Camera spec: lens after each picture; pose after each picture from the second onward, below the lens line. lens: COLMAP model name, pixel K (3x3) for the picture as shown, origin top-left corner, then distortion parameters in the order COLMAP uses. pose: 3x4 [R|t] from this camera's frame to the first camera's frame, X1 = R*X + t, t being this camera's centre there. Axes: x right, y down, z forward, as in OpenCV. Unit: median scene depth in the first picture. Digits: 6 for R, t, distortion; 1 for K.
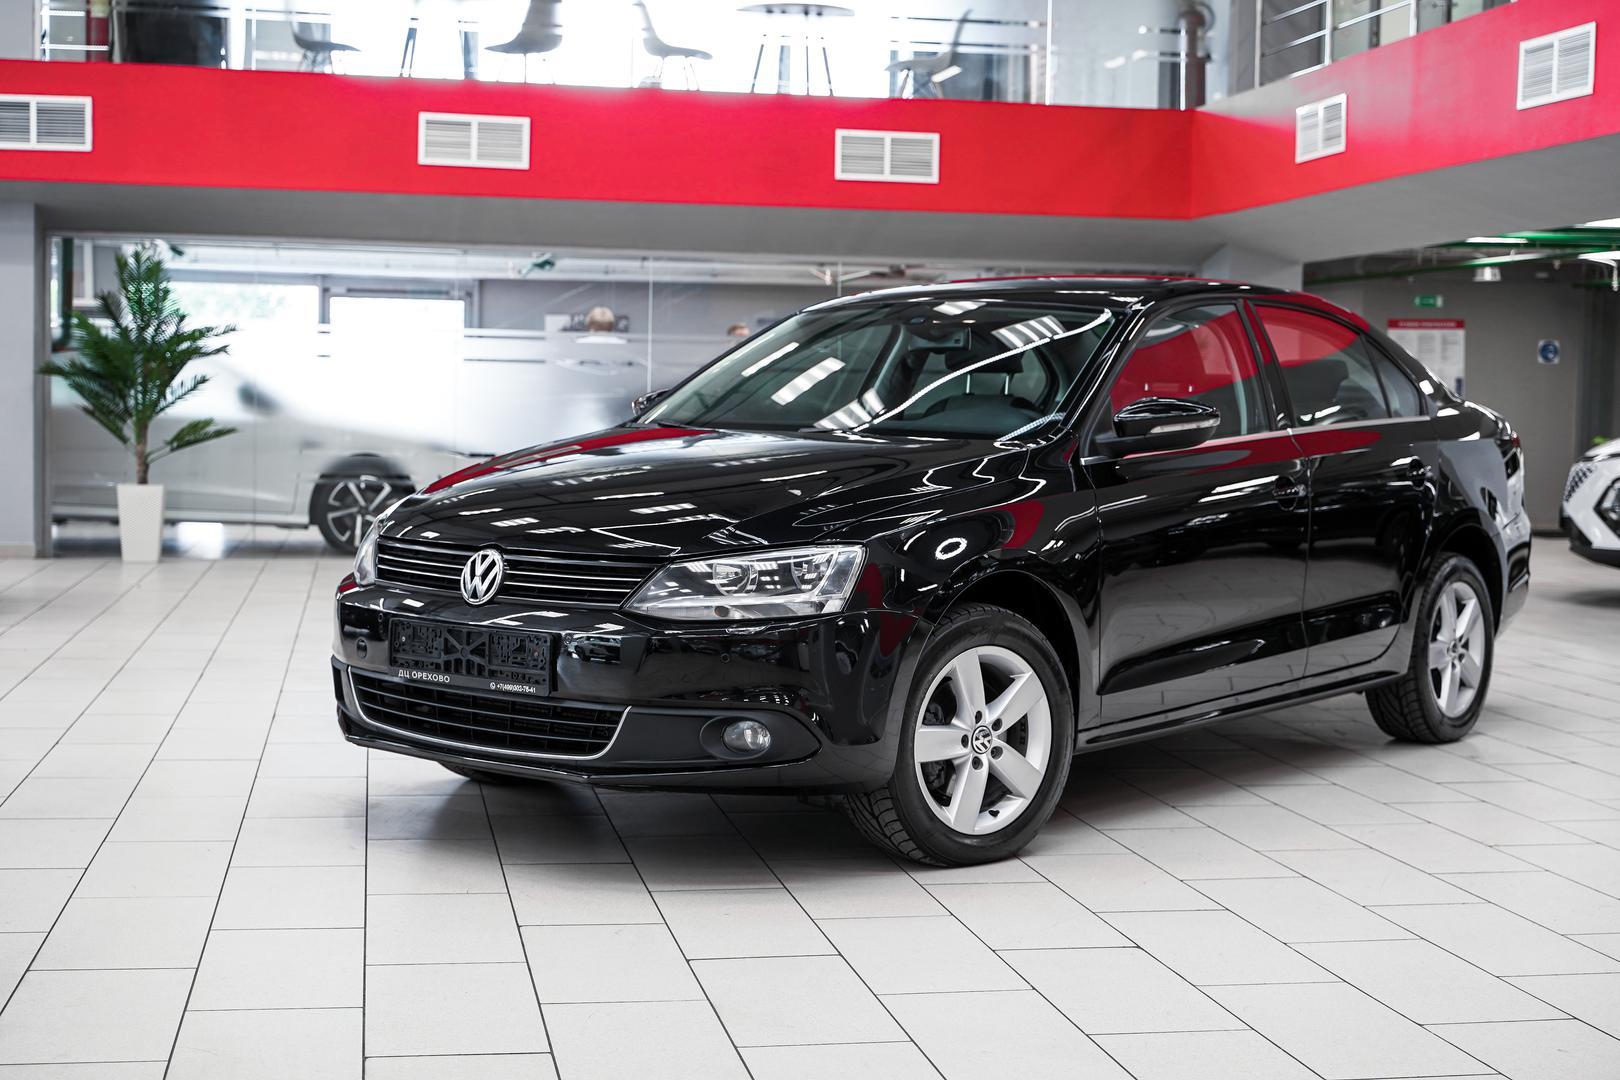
lens RADIAL K [[2223.6, 0, 808.6], [0, 2223.6, 534.6], [0, 0, 1]] dist [-0.049571, 0.000000]
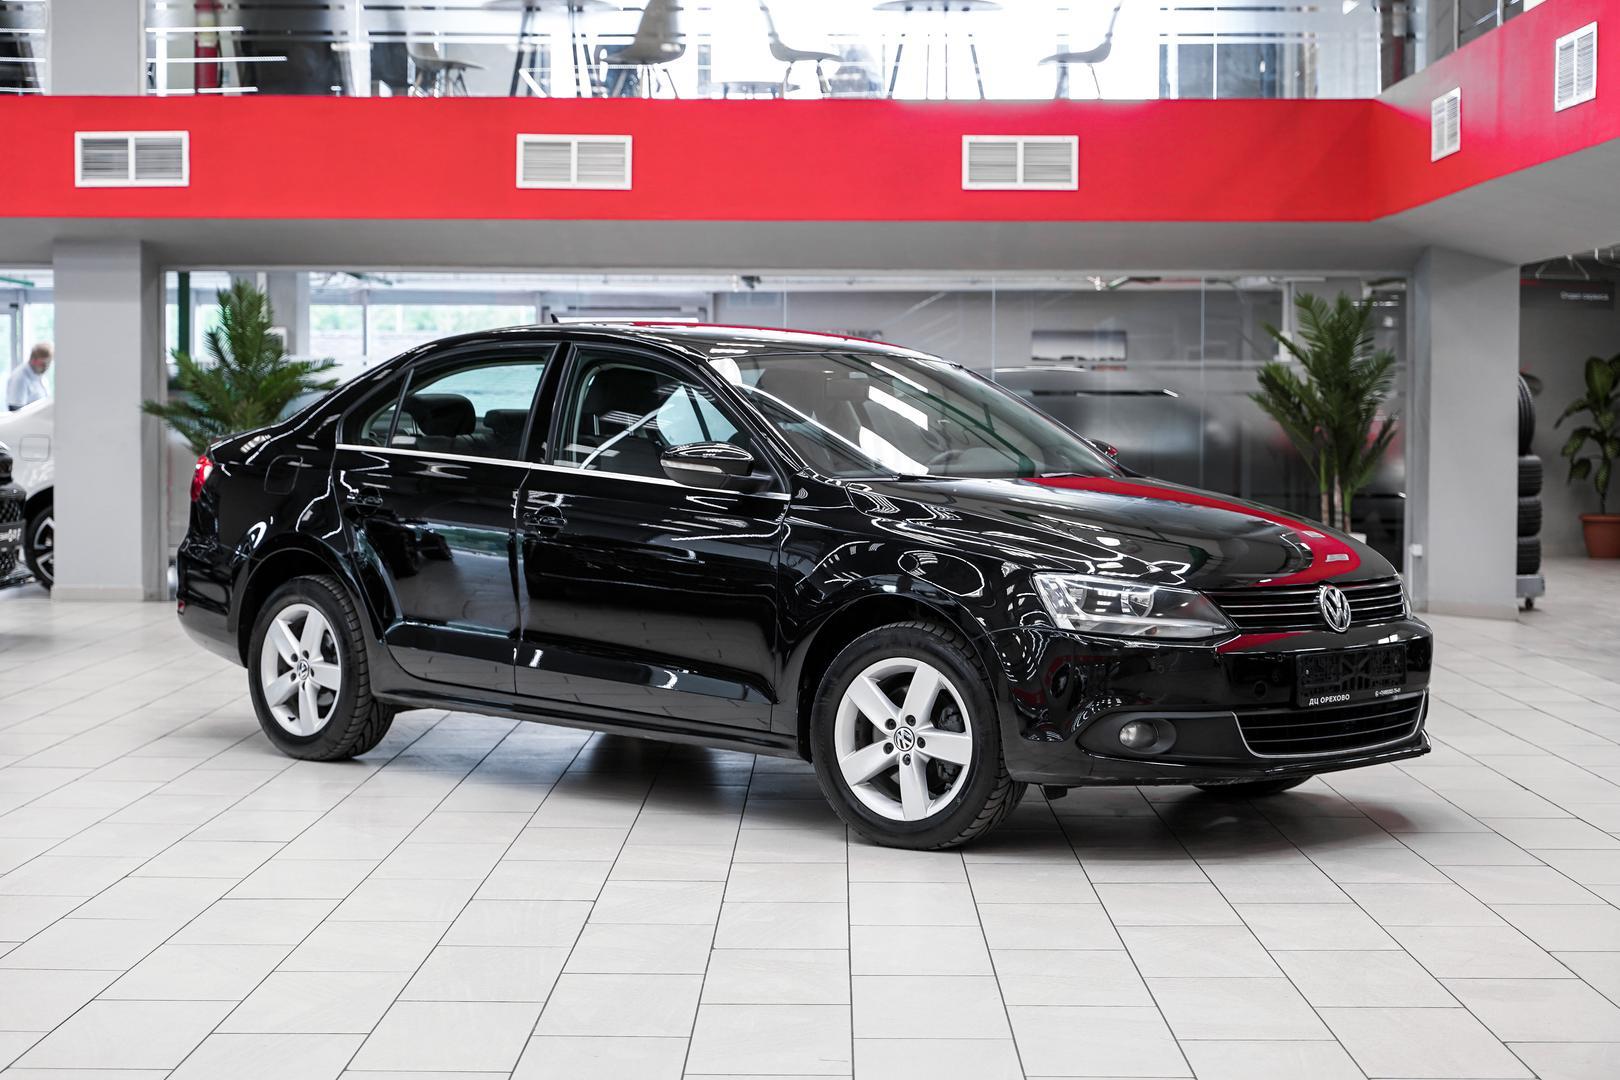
lens RADIAL K [[2790.6, 0, 801.1], [0, 2790.6, 537.1], [0, 0, 1]] dist [-0.077153, 0.000000]
pose [[0.982287, -0.006841, -0.187260, 0.168506], [0.003403, 0.999820, -0.018676, 0.006314], [0.187354, 0.017708, 0.982133, -0.154579]]
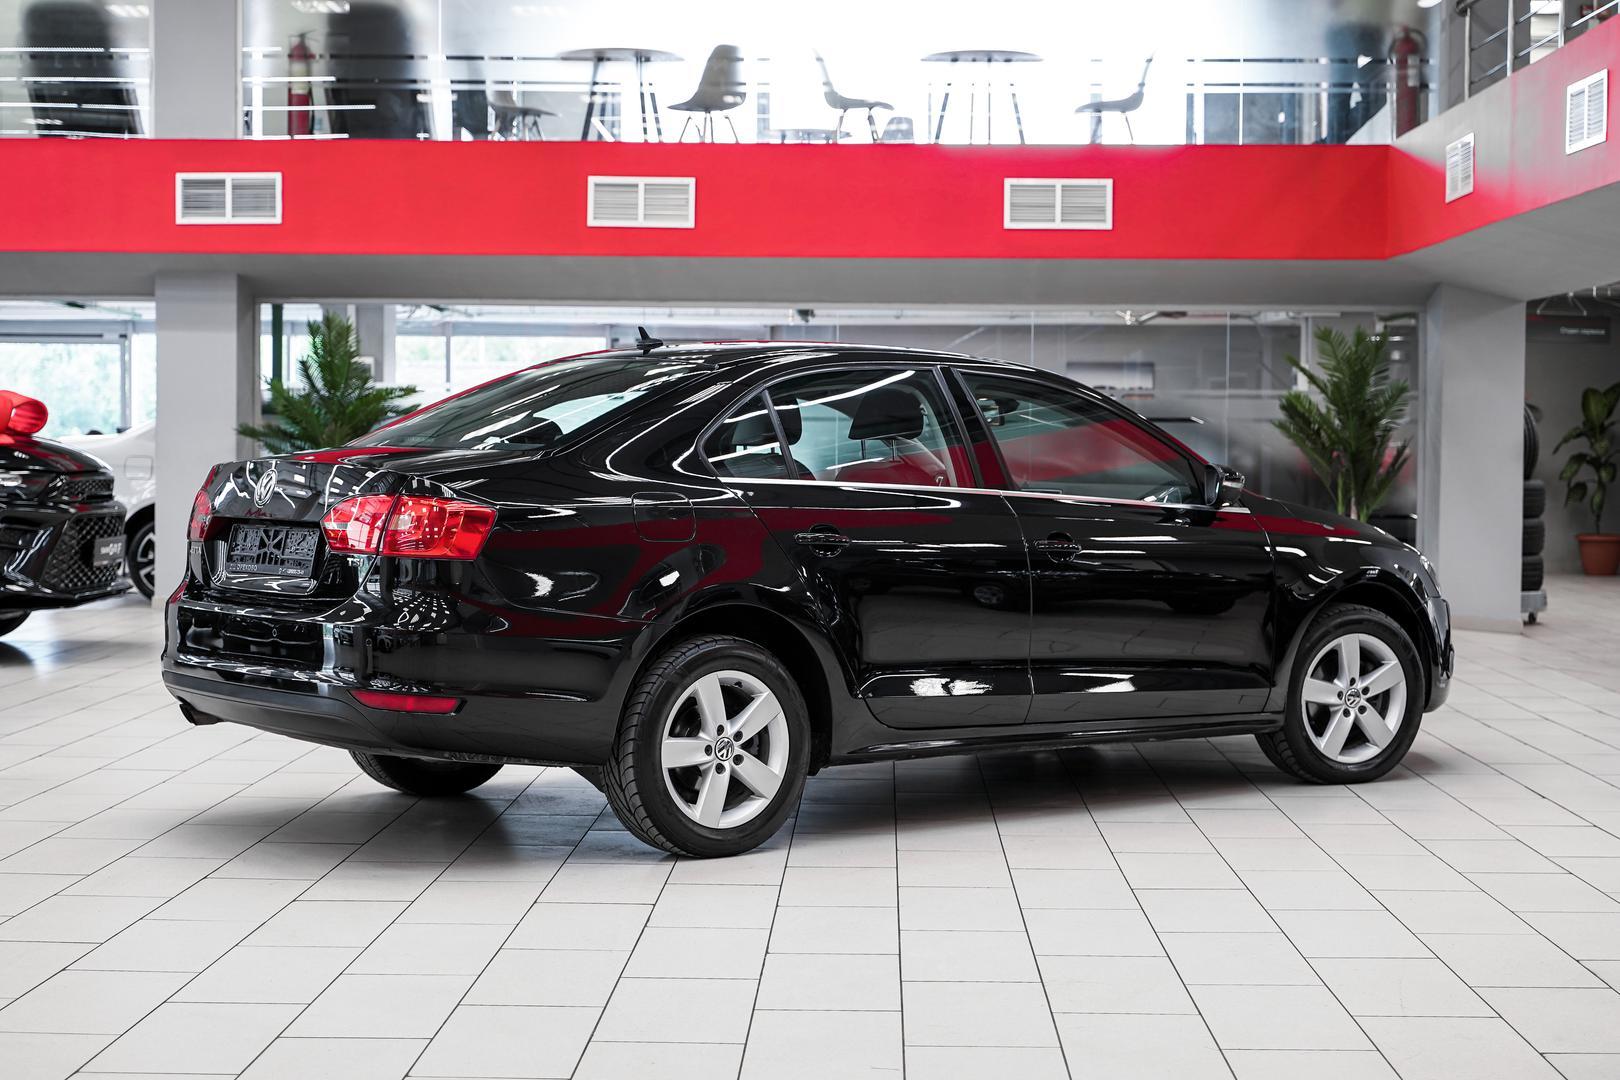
lens RADIAL K [[2564.5, 0, 820.1], [0, 2564.5, 545.6], [0, 0, 1]] dist [-0.065982, 0.000000]
pose [[0.979994, -0.003788, -0.198991, 0.164158], [-0.000481, 0.999771, -0.021397, 0.005502], [0.199027, 0.021065, 0.979768, -0.134533]]
